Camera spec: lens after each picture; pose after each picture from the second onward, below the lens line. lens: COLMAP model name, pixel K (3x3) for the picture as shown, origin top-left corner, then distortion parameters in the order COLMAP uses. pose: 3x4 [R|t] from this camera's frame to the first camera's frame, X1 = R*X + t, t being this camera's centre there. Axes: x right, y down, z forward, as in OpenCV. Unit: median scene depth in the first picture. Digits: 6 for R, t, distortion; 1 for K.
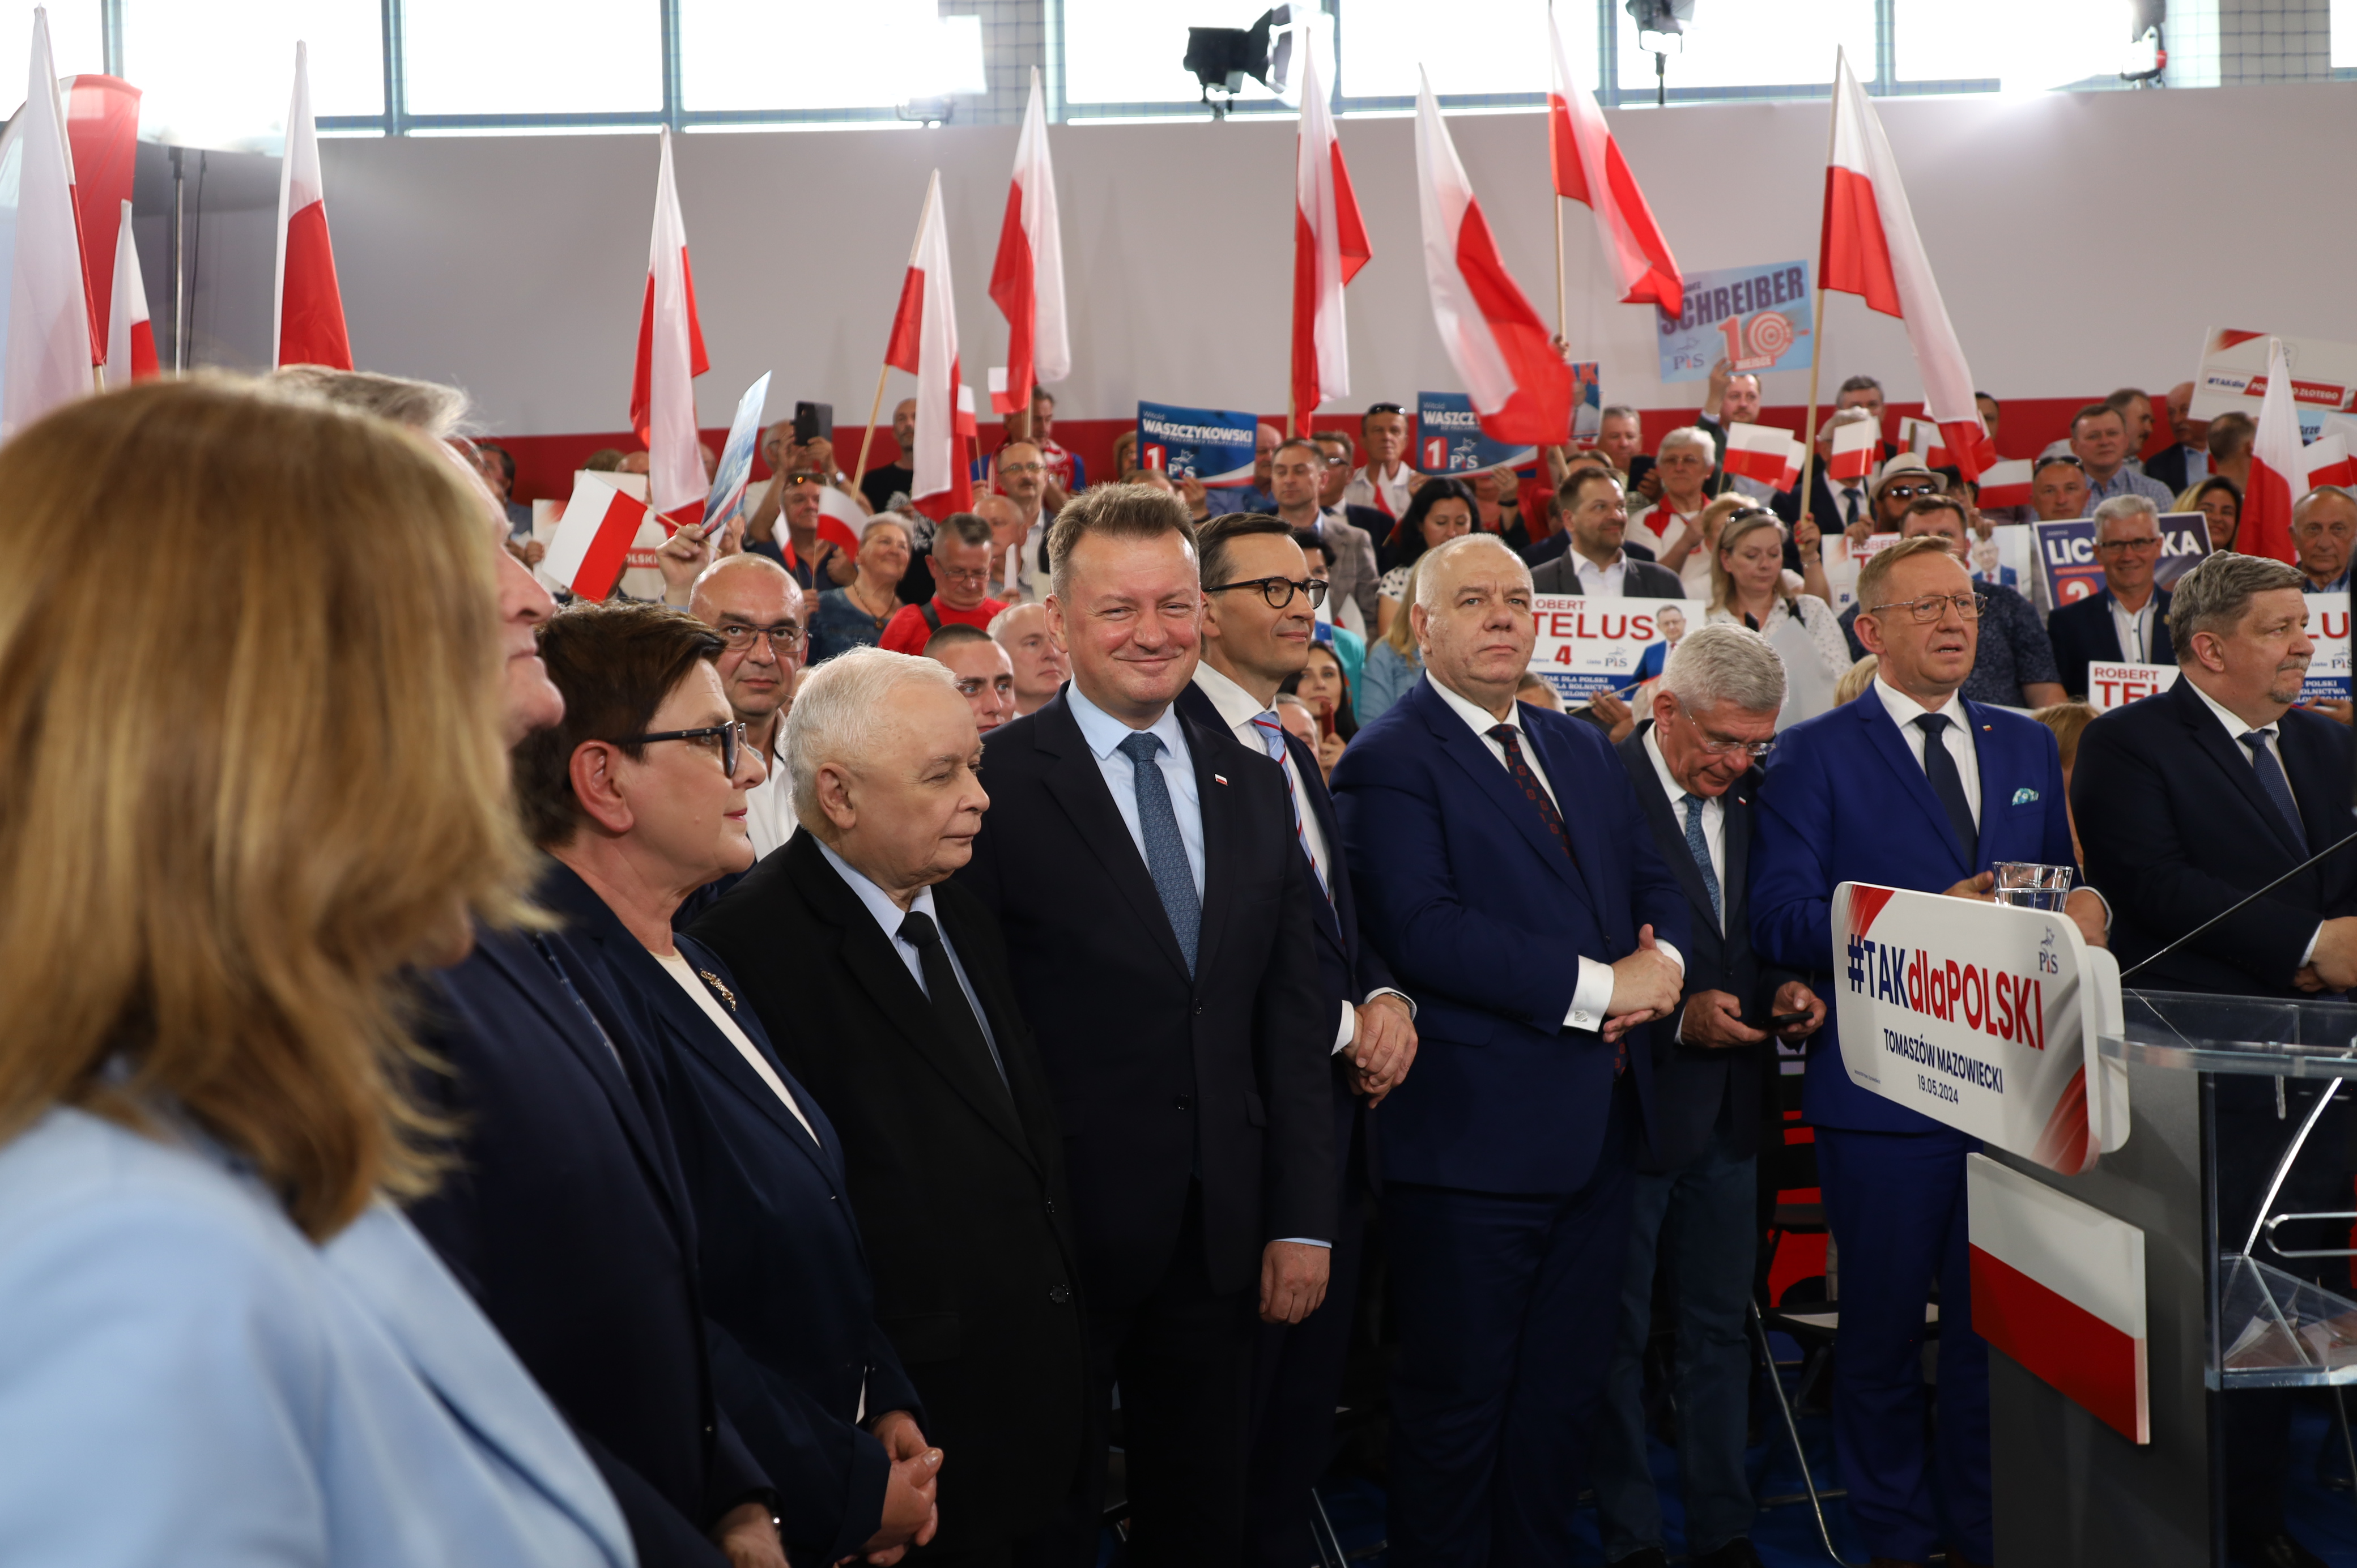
lens RADIAL K [[2290.8, 0, 1183.5], [0, 2290.8, 815.0], [0, 0, 1]] dist [0.039198, 0.000000]
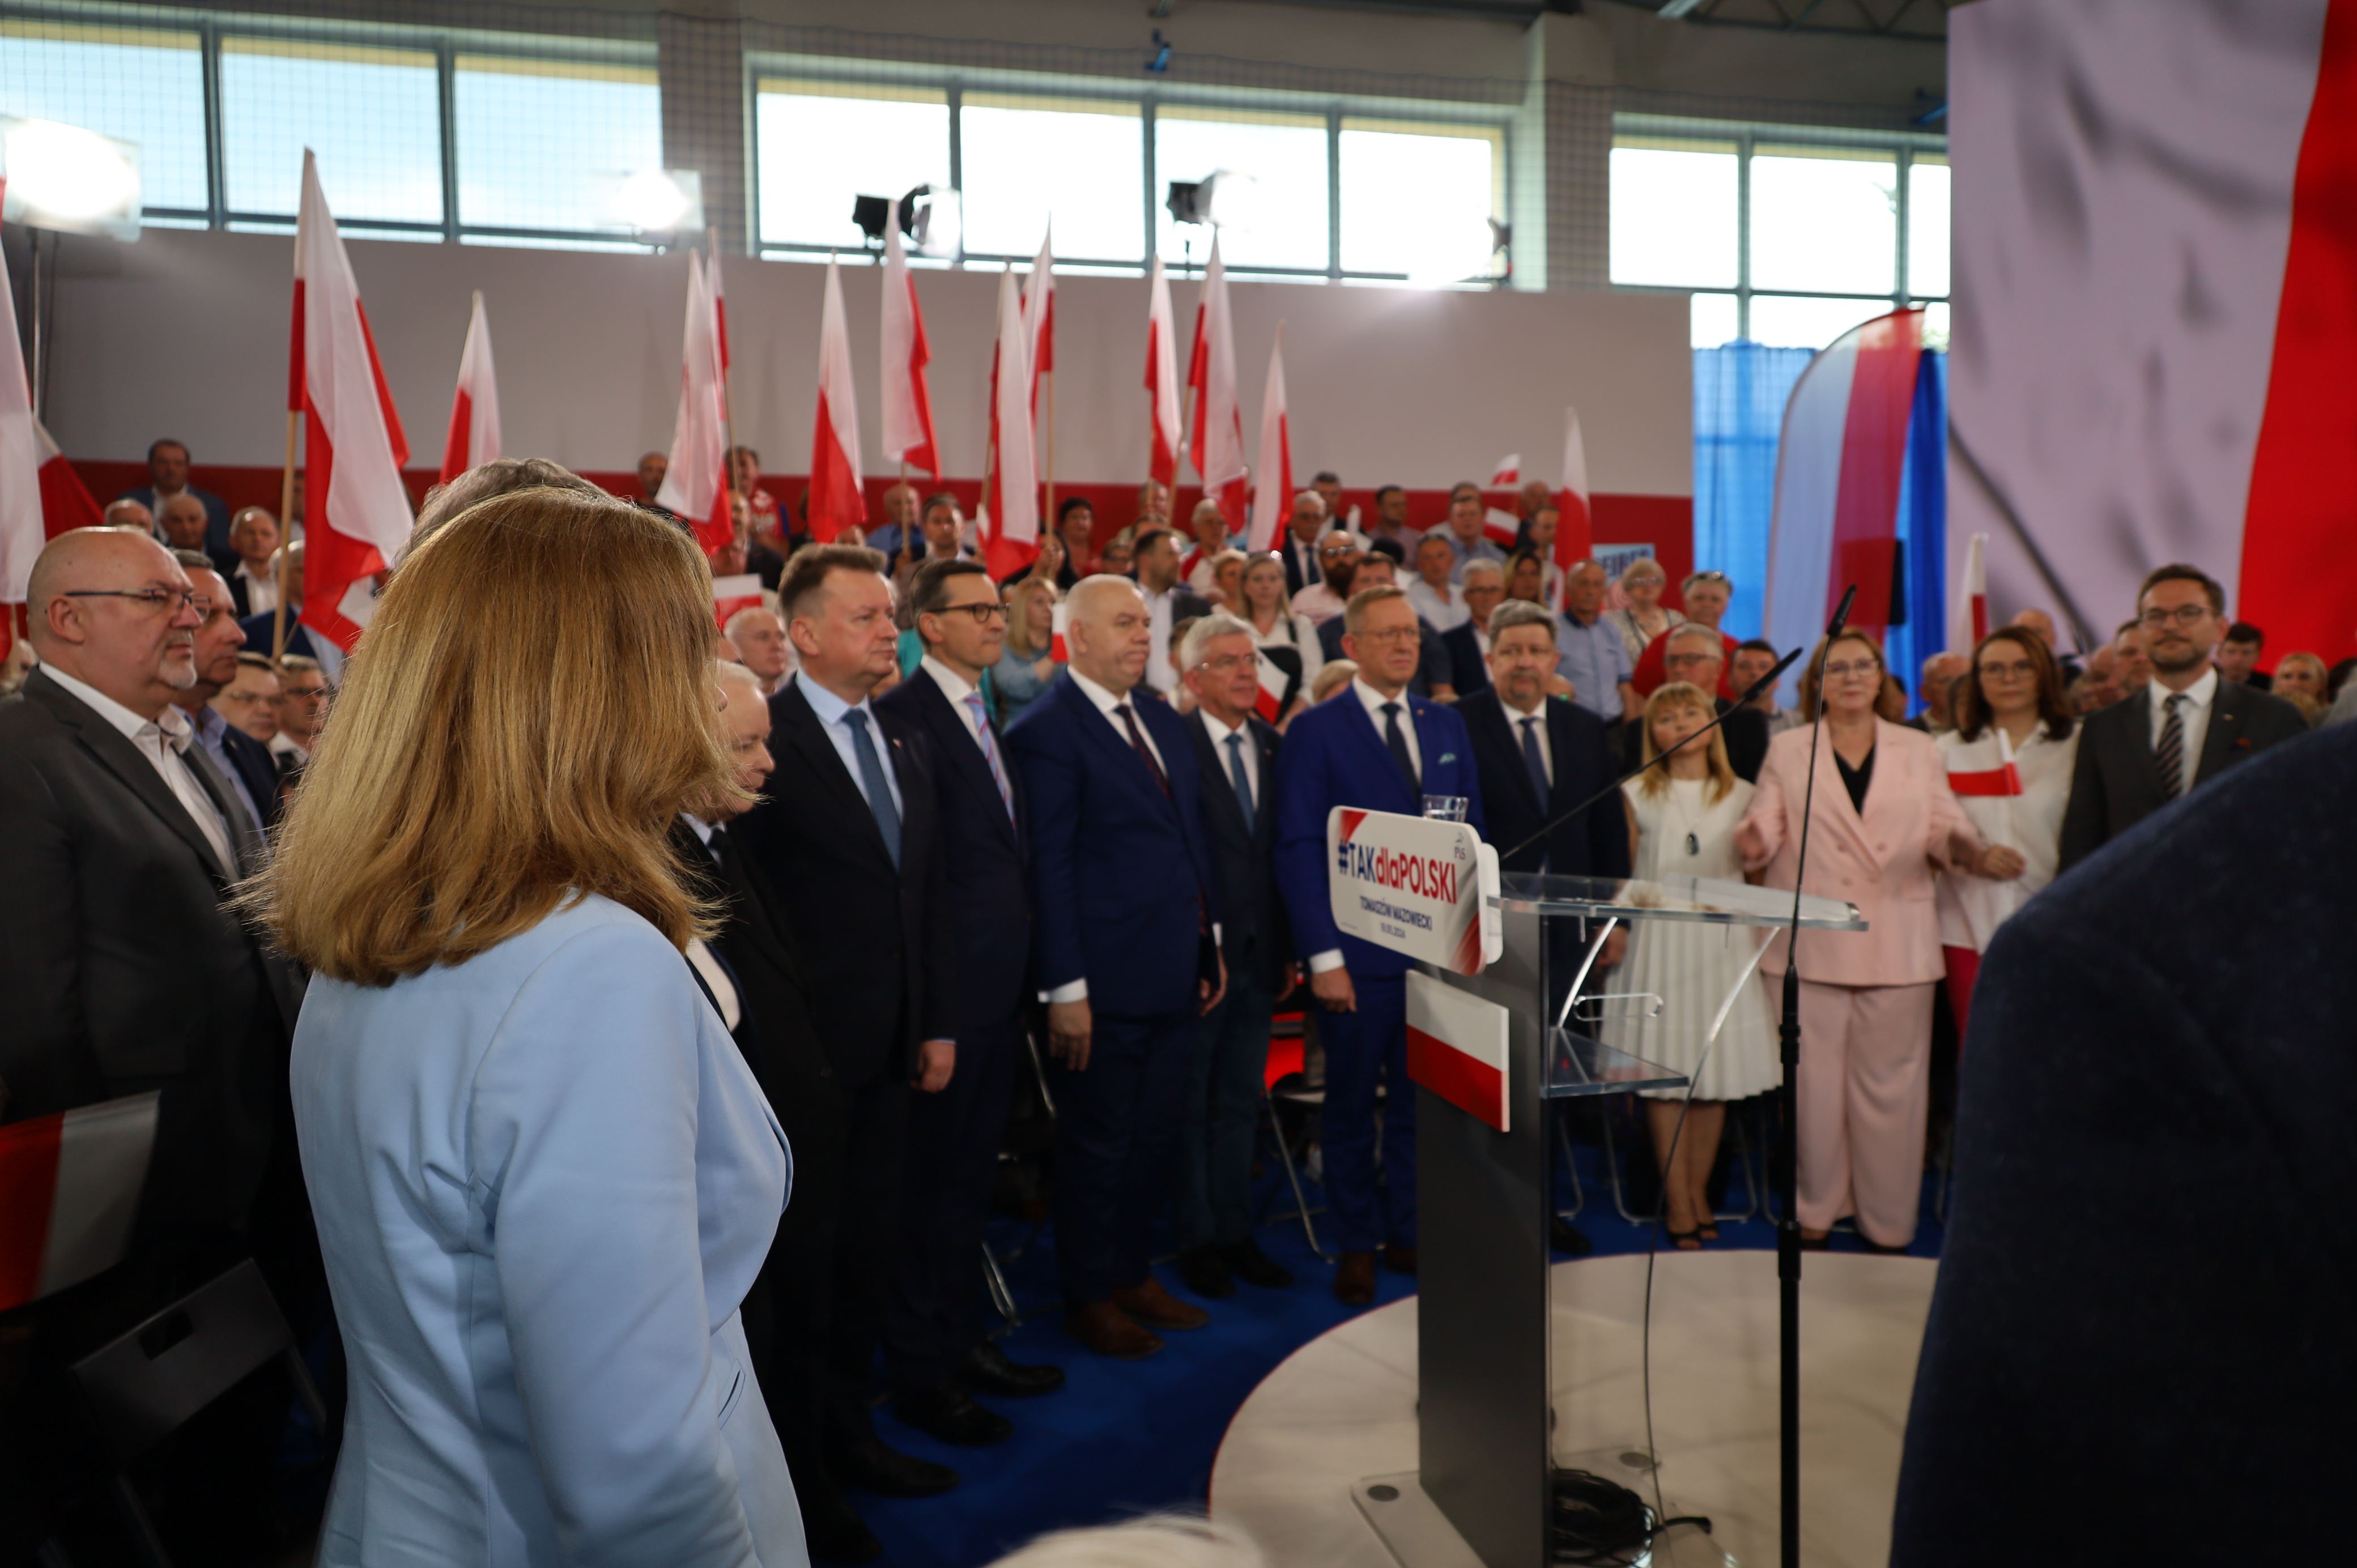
lens RADIAL K [[1657.4, 0, 1163.5], [0, 1657.4, 791.8], [0, 0, 1]] dist [0.003427, 0.009956]
pose [[0.980071, 0.007053, 0.198522, -0.067307], [-0.010461, 0.999815, 0.016123, 0.000693], [-0.198372, -0.017878, 0.979964, -0.129128]]
